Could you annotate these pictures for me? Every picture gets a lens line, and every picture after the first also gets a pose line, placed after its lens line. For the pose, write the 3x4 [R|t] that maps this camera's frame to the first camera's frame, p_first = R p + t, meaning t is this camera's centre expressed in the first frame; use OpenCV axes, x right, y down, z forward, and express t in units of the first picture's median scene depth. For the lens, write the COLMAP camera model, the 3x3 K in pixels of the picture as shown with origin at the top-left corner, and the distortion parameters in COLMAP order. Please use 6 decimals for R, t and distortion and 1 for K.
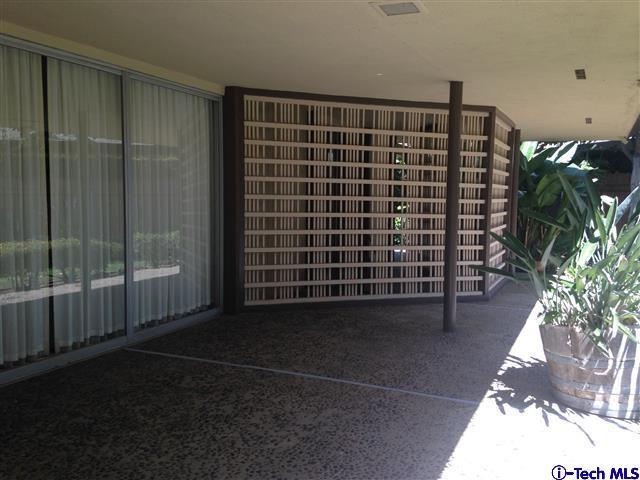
lens RADIAL K [[574.0, 0, 324.3], [0, 574.0, 240.0], [0, 0, 1]] dist [0.154285, -0.217728]
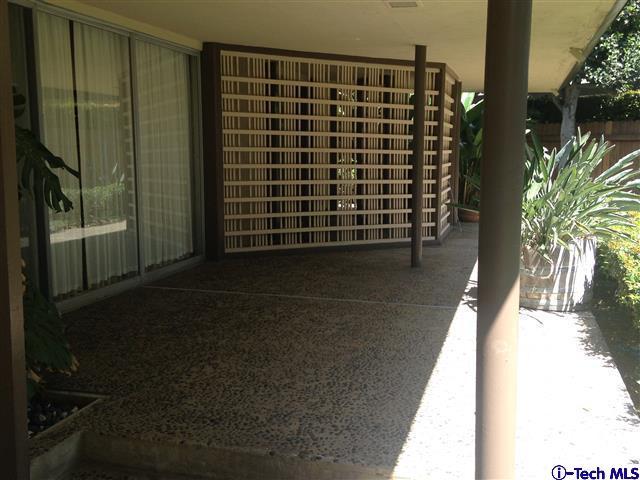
lens RADIAL K [[726.6, 0, 319.3], [0, 726.6, 235.4], [0, 0, 1]] dist [0.134597, 0.000000]
pose [[0.985508, -0.024331, 0.167877, -0.194589], [0.016984, 0.998840, 0.045060, 0.025522], [-0.168779, -0.041556, 0.984777, -0.346505]]
